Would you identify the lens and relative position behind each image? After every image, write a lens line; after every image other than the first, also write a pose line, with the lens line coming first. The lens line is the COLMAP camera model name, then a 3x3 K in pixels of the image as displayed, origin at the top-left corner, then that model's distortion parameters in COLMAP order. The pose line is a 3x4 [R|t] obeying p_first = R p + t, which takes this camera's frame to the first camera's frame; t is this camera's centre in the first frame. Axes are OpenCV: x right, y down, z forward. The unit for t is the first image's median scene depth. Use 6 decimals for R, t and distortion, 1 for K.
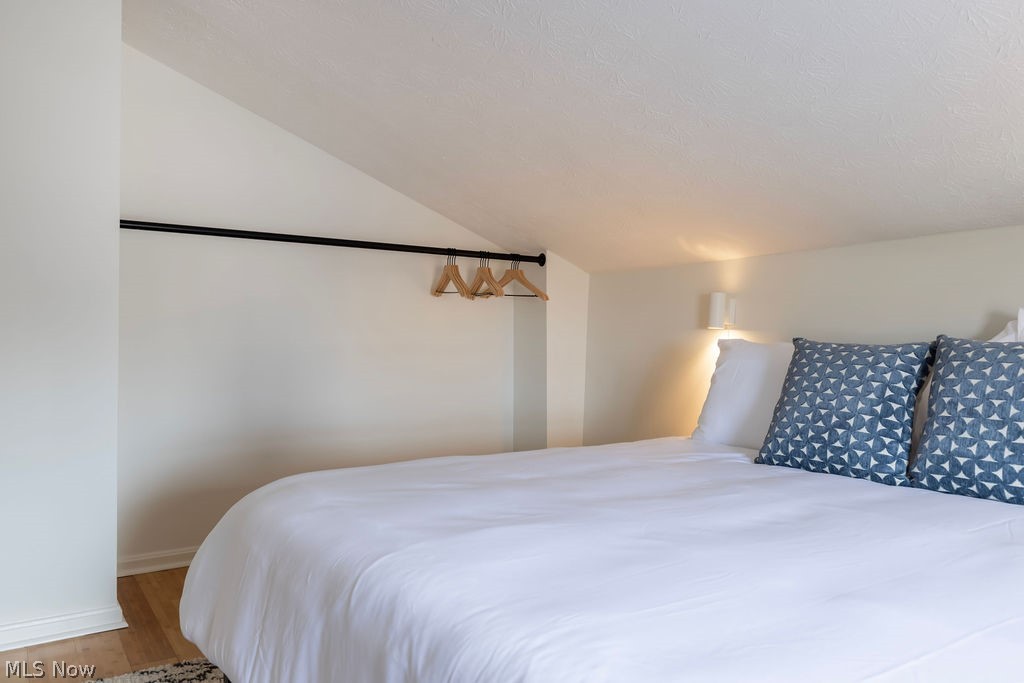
lens RADIAL K [[767.1, 0, 512.0], [0, 767.1, 341.5], [0, 0, 1]] dist [-0.000138, -0.000345]
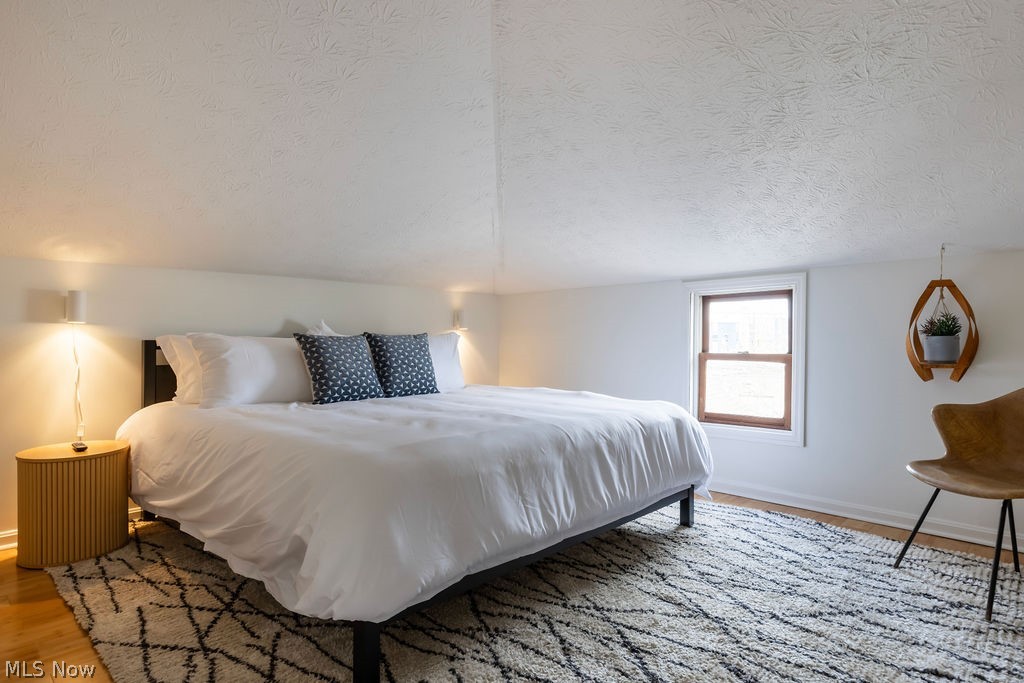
lens RADIAL K [[585.0, 0, 512.0], [0, 585.0, 341.5], [0, 0, 1]] dist [0.001187, 0.000217]
pose [[-0.234122, -0.017843, 0.972043, -1.381552], [-0.004684, 0.999841, 0.017225, -0.014268], [-0.972196, -0.000520, -0.234168, 1.122711]]
